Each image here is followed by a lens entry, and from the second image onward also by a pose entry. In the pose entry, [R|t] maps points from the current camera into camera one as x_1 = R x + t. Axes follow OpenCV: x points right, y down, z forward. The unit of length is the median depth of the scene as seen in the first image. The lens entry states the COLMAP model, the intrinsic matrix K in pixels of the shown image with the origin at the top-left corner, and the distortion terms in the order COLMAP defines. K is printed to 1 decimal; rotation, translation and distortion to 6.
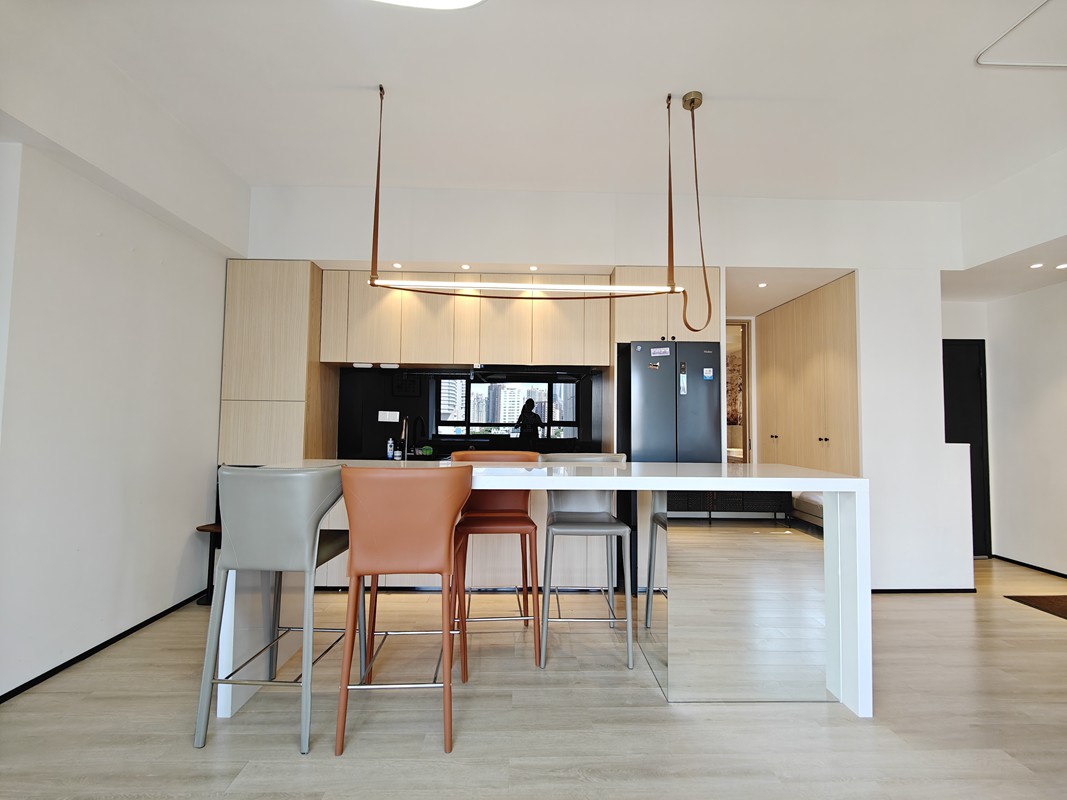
lens RADIAL K [[469.1, 0, 533.8], [0, 469.1, 403.7], [0, 0, 1]] dist [0.003043, -0.001878]
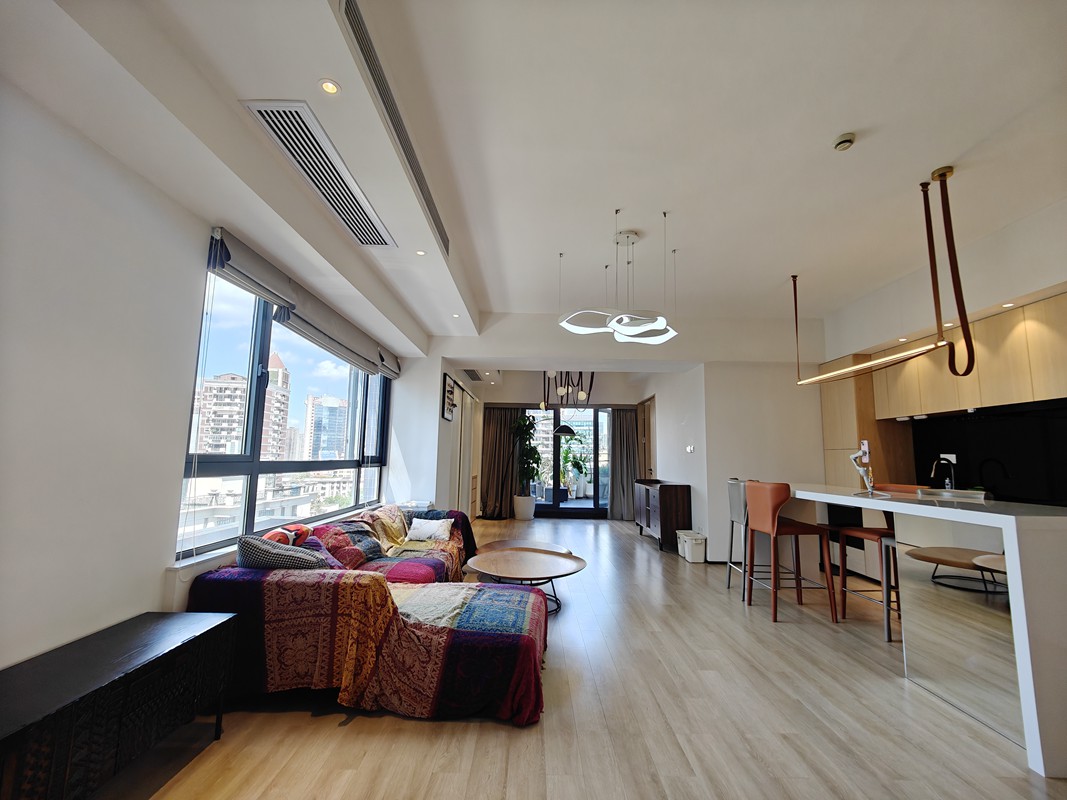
lens RADIAL K [[469.1, 0, 539.3], [0, 469.1, 398.7], [0, 0, 1]] dist [0.003043, -0.001878]
pose [[-0.014243, -0.137106, -0.990454, 1.253797], [0.028747, 0.990089, -0.137469, 0.017004], [0.999485, -0.030431, -0.010160, 0.017880]]
